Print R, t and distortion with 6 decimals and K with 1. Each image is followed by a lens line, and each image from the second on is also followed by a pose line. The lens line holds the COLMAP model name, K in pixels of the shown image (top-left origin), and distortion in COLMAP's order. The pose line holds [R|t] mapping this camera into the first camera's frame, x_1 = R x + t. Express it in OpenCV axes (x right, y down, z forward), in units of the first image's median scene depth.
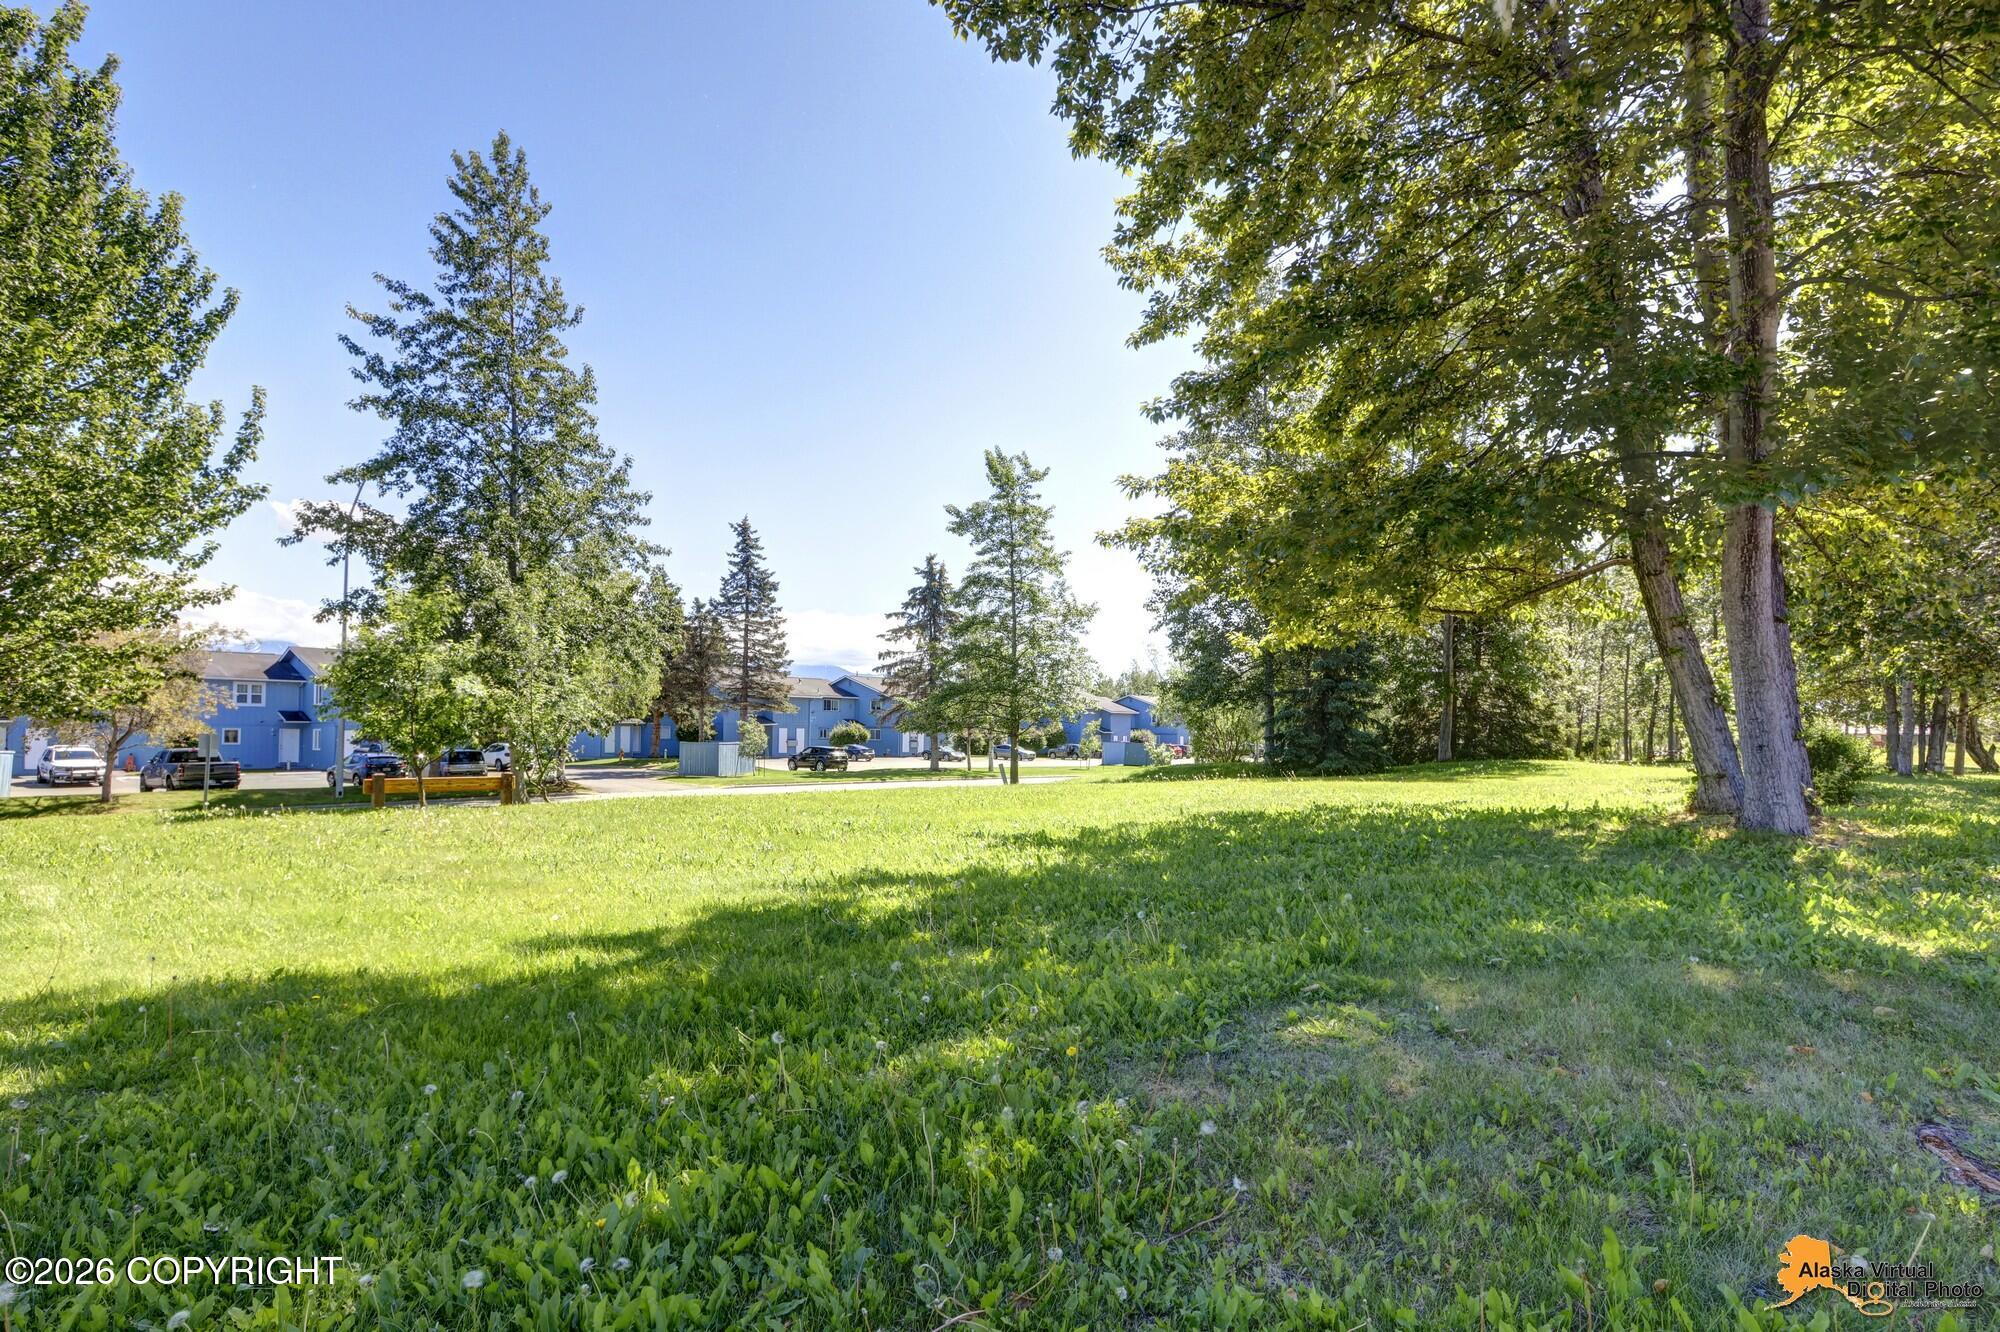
lens RADIAL K [[939.5, 0, 1018.0], [0, 939.5, 664.7], [0, 0, 1]] dist [0.000743, -0.000201]
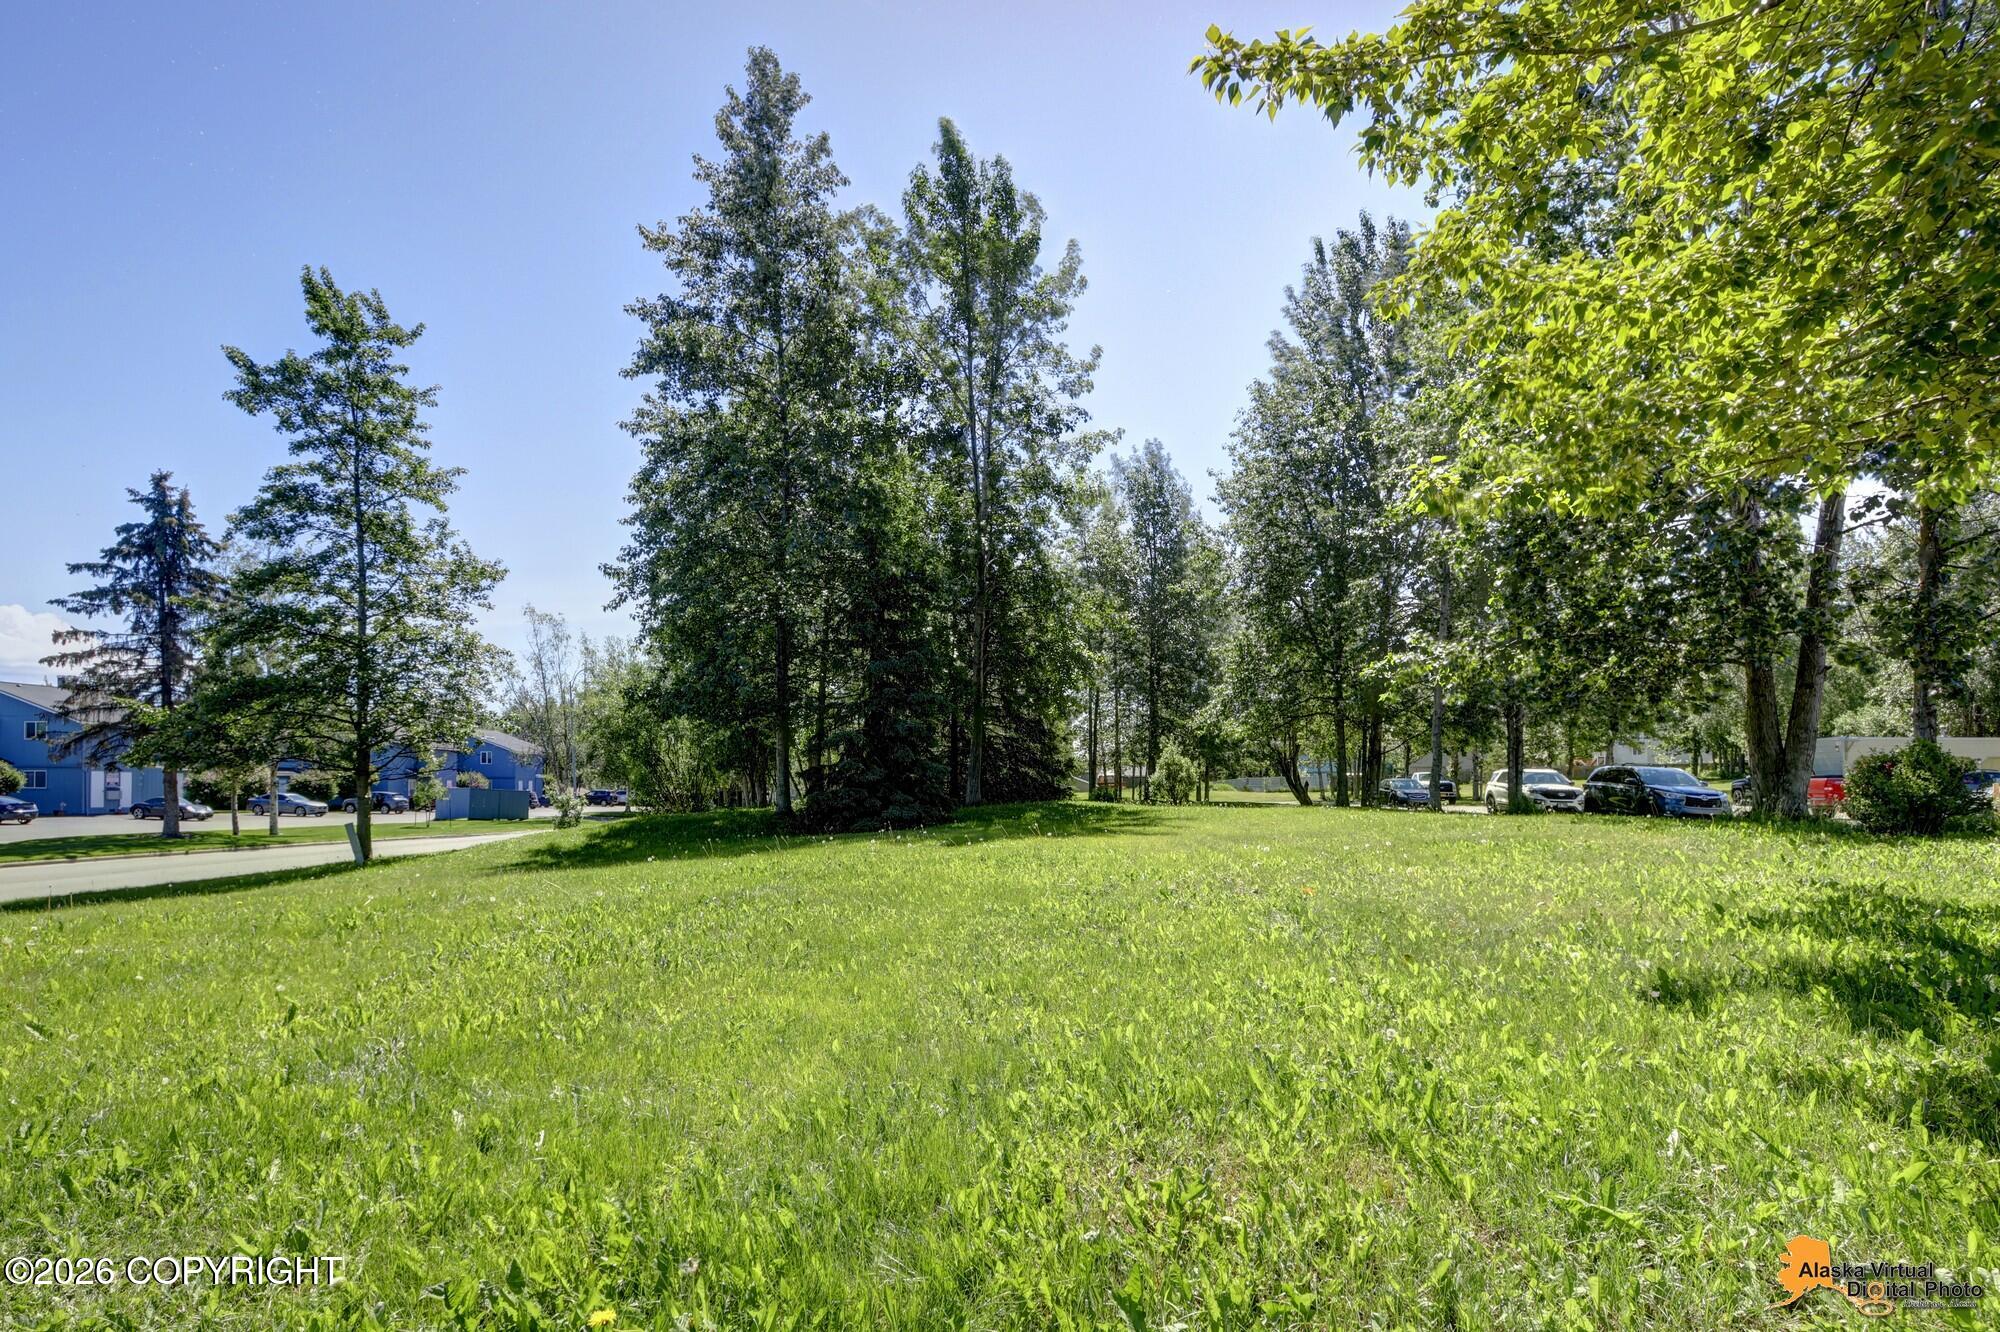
lens RADIAL K [[1166.1, 0, 966.2], [0, 1166.1, 737.7], [0, 0, 1]] dist [-0.003053, -0.002071]
pose [[0.862930, 0.006943, 0.505276, -0.040392], [-0.028185, 0.999010, 0.034409, 0.016164], [-0.504537, -0.043934, 0.862272, 0.177646]]
